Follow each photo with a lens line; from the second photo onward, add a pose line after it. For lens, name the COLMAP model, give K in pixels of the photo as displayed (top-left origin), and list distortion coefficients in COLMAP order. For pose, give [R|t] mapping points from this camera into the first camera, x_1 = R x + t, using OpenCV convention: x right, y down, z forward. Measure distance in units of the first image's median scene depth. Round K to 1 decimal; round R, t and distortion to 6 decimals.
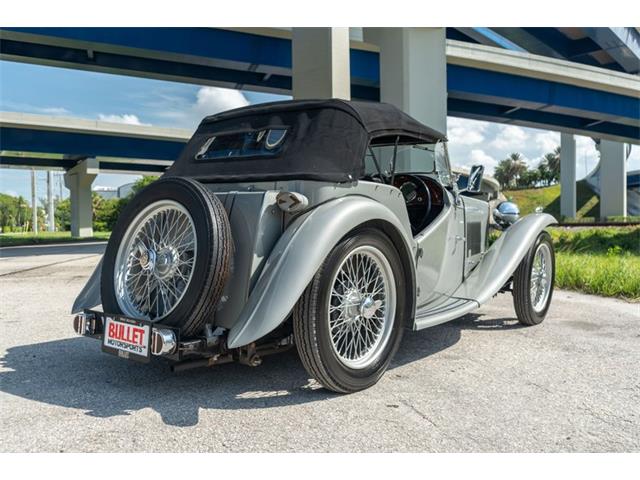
lens RADIAL K [[868.4, 0, 320.2], [0, 868.4, 262.8], [0, 0, 1]] dist [0.017551, 0.020805]
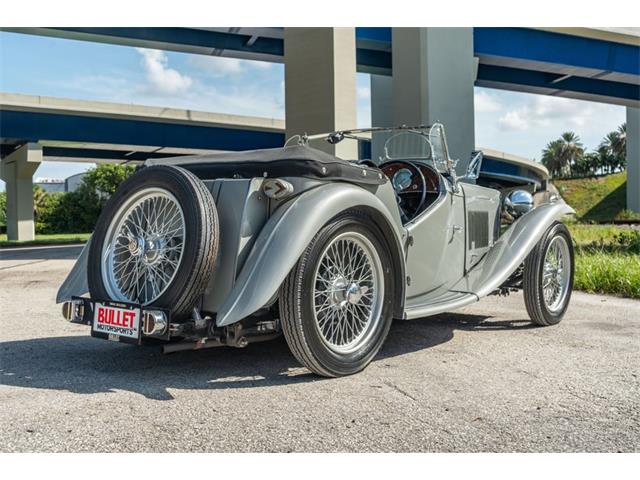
lens RADIAL K [[1183.6, 0, 320.0], [0, 1183.6, 240.0], [0, 0, 1]] dist [0.022404, 0.021816]
pose [[0.999972, -0.006268, -0.004170, 0.021209], [0.006121, 0.999390, -0.034372, 0.035522], [0.004383, 0.034345, 0.999400, -0.359039]]
